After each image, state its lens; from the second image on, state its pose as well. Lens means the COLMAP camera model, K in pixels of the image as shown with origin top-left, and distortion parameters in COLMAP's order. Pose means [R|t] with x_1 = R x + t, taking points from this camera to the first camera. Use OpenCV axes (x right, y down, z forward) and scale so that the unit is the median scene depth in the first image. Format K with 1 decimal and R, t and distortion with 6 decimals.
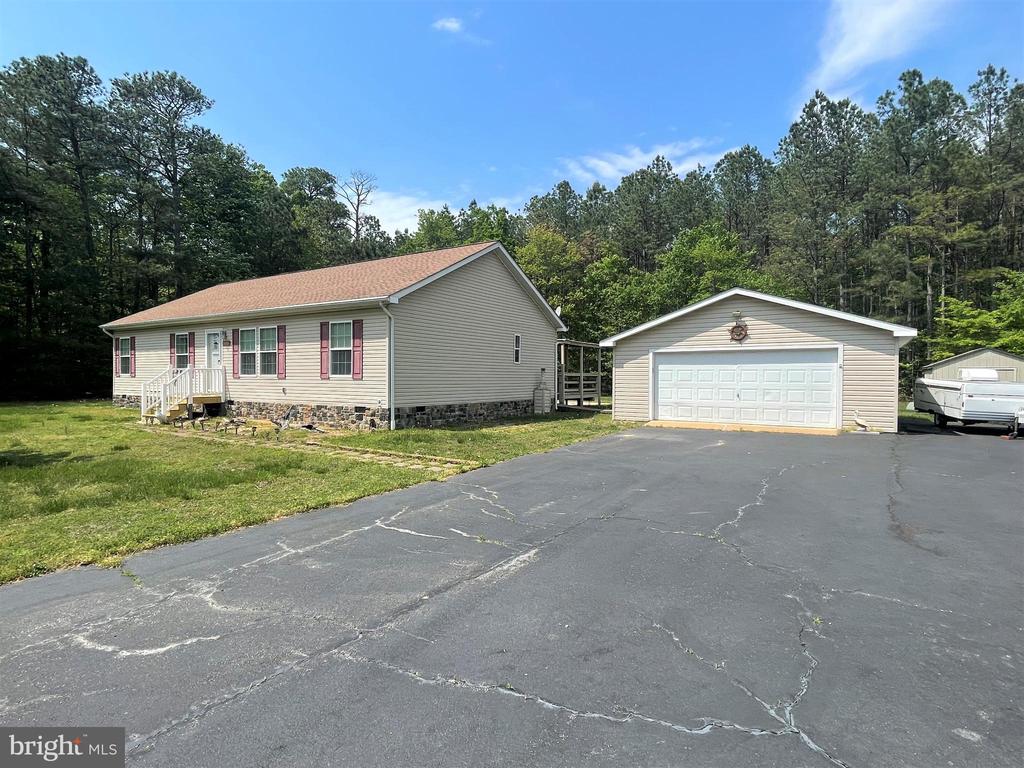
lens RADIAL K [[544.0, 0, 512.0], [0, 544.0, 384.0], [0, 0, 1]] dist [-0.002327, 0.001164]
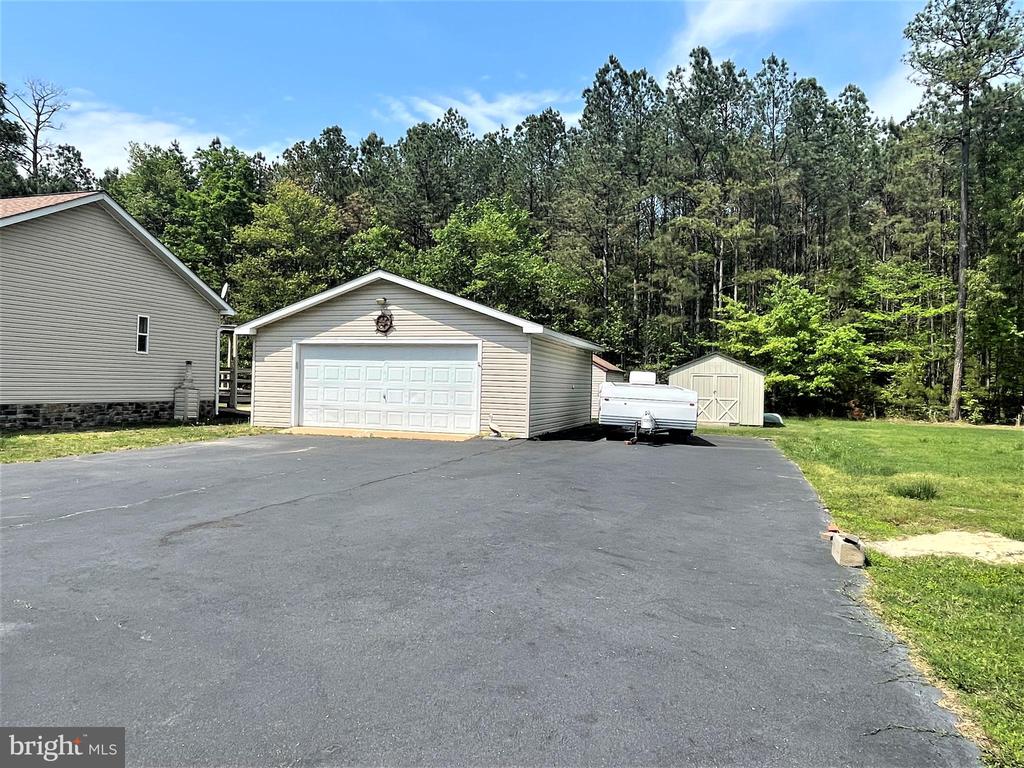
lens RADIAL K [[697.1, 0, 507.5], [0, 697.1, 386.4], [0, 0, 1]] dist [0.017069, -0.033477]
pose [[0.965993, 0.017642, 0.257967, 0.278015], [-0.016173, 0.999839, -0.007815, 0.008838], [-0.258063, 0.003377, 0.966122, -0.092699]]
